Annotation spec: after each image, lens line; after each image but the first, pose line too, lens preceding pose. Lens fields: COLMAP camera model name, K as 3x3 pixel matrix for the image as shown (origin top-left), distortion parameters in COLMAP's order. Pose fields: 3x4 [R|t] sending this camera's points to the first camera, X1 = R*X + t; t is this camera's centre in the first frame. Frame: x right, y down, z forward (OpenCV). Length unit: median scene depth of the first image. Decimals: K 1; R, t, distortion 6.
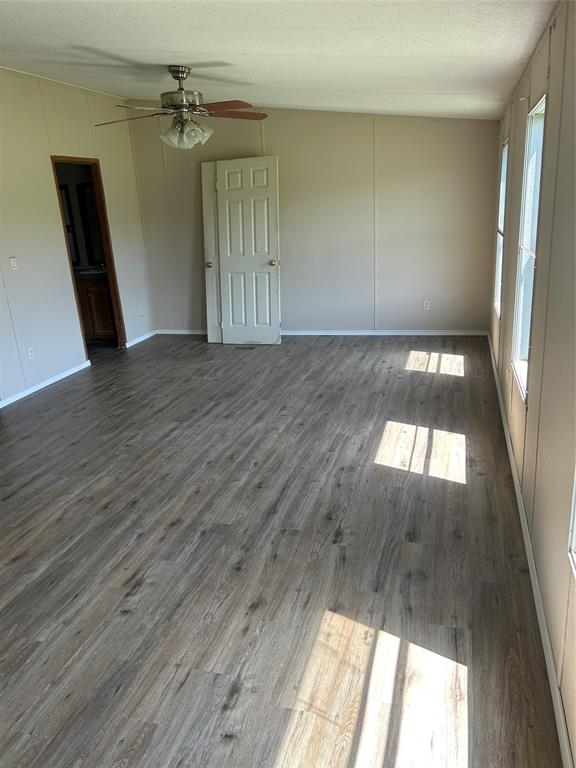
lens RADIAL K [[576.6, 0, 283.7], [0, 576.6, 385.5], [0, 0, 1]] dist [0.052448, -0.068796]
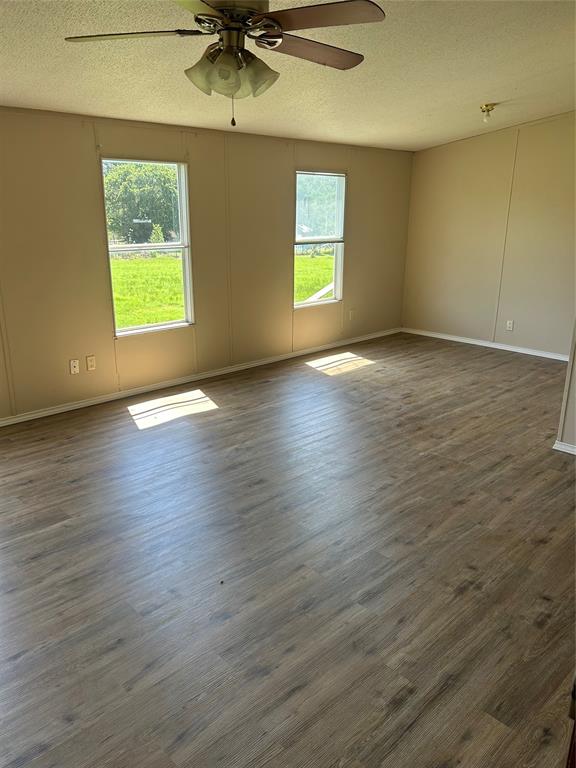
lens RADIAL K [[576.6, 0, 283.7], [0, 576.6, 385.5], [0, 0, 1]] dist [0.052448, -0.068796]
pose [[-0.867345, -0.081269, 0.491028, -0.658916], [0.201043, 0.845301, 0.495023, -0.570771], [-0.455296, 0.528073, -0.716829, 1.981645]]
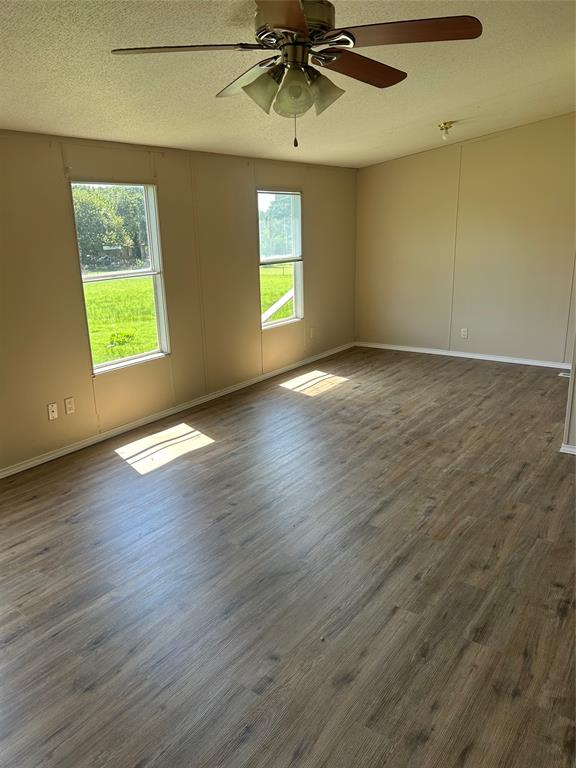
lens RADIAL K [[576.6, 0, 283.7], [0, 576.6, 385.5], [0, 0, 1]] dist [0.052448, -0.068796]
pose [[-0.940625, 0.002713, 0.339438, -0.432721], [0.185041, 0.842429, 0.506037, -0.609345], [-0.284579, 0.538801, -0.792911, 2.010186]]
